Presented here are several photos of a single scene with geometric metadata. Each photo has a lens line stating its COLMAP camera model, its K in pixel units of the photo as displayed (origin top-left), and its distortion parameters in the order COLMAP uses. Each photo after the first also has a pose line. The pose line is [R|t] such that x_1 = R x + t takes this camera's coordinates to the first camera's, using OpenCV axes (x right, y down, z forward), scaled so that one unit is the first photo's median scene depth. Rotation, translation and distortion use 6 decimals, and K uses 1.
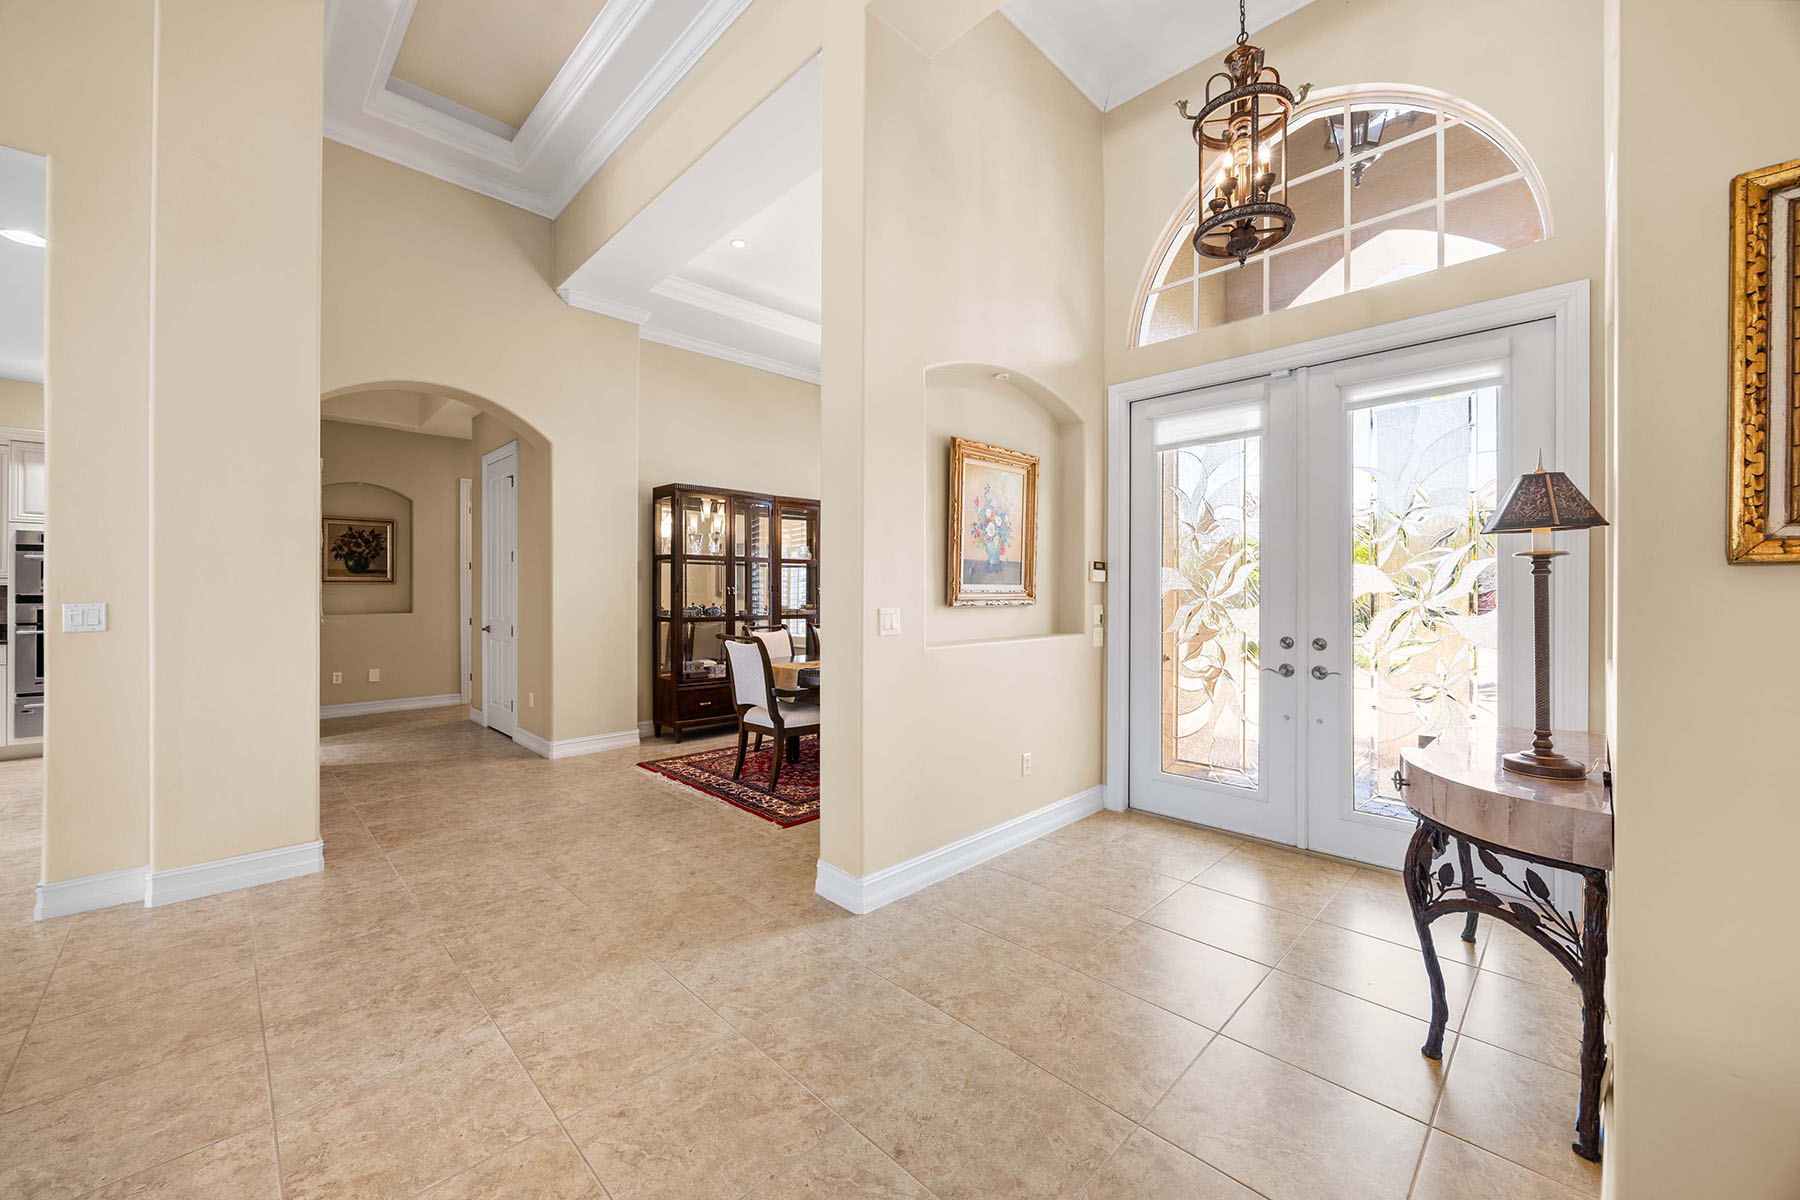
lens RADIAL K [[686.9, 0, 910.2], [0, 686.9, 587.0], [0, 0, 1]] dist [-0.003126, 0.000016]
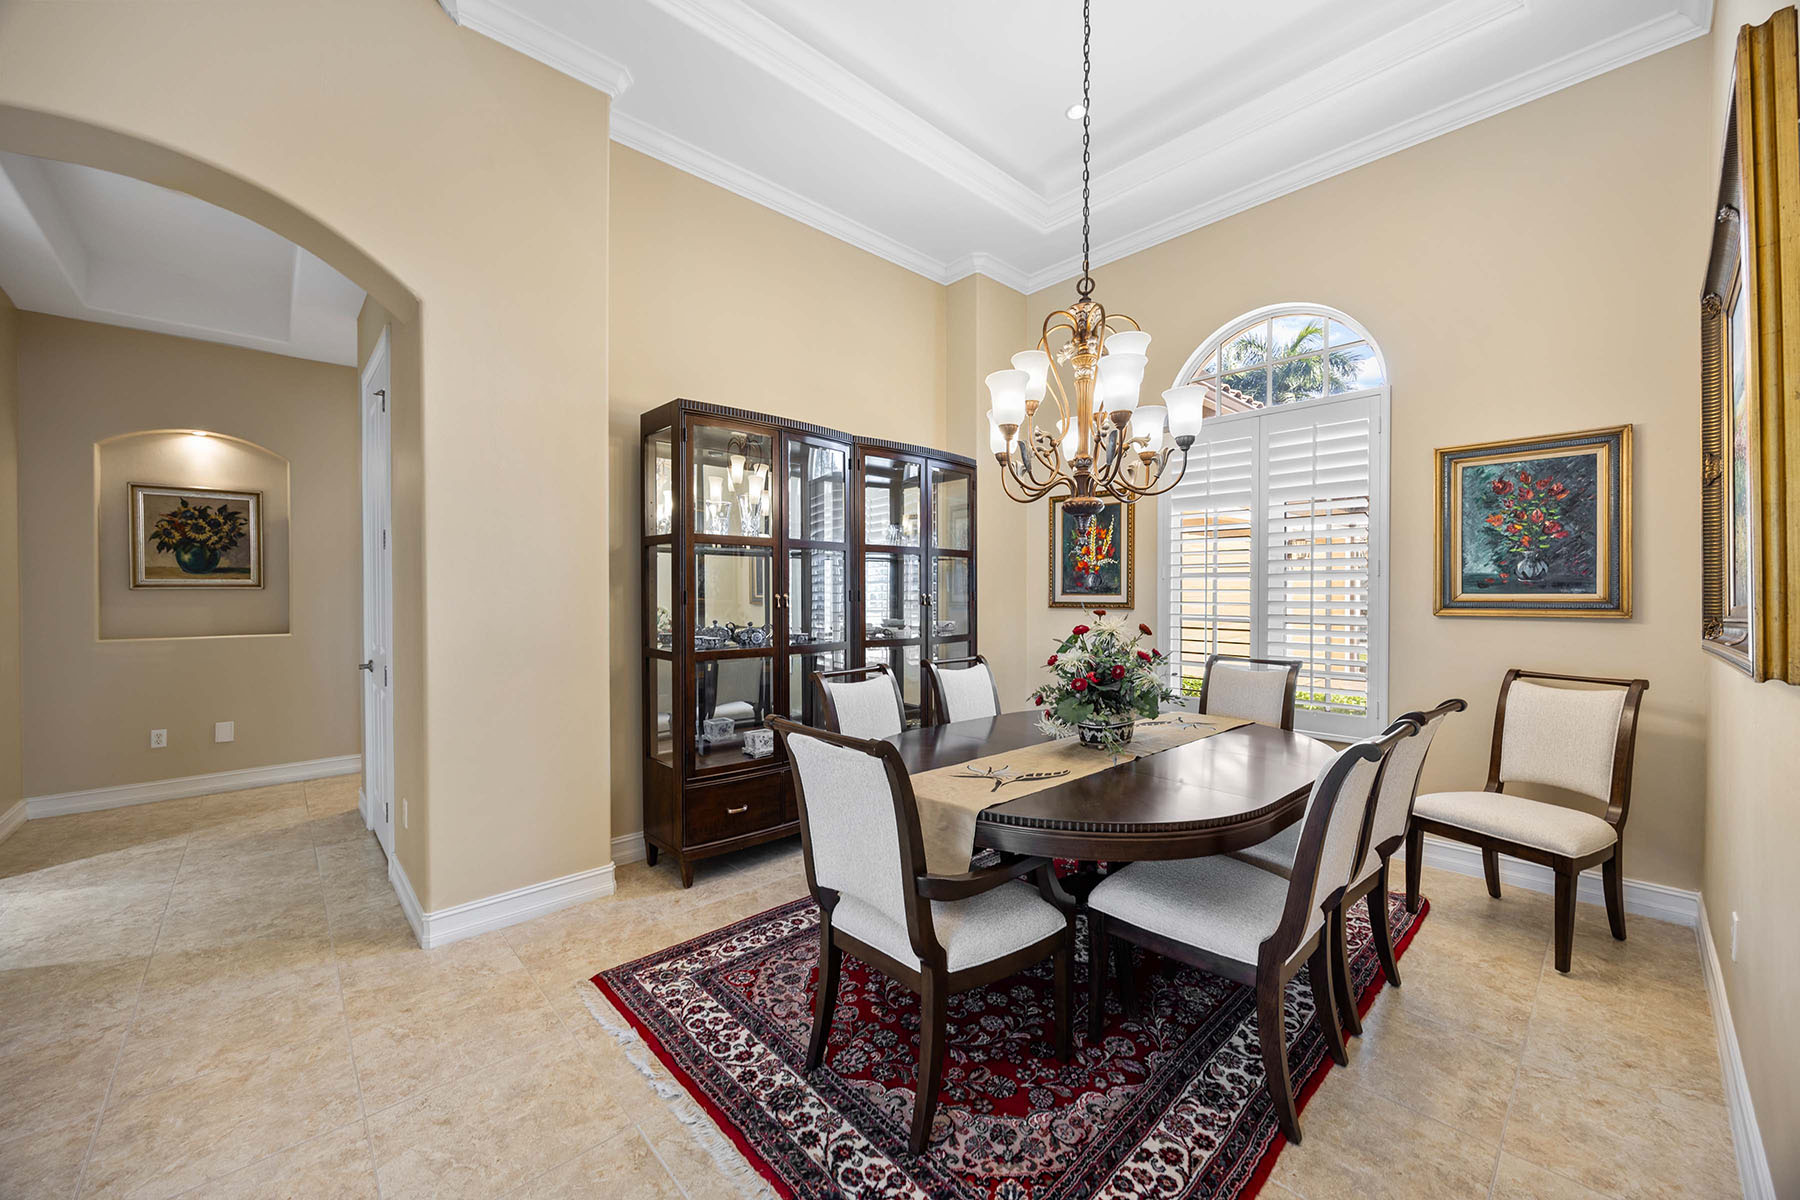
lens RADIAL K [[686.9, 0, 899.7], [0, 686.9, 604.9], [0, 0, 1]] dist [-0.003126, 0.000016]
pose [[0.998485, -0.001993, -0.054984, -0.130183], [0.003087, 0.999799, 0.019824, -0.001446], [0.054933, -0.019963, 0.998290, 0.434563]]
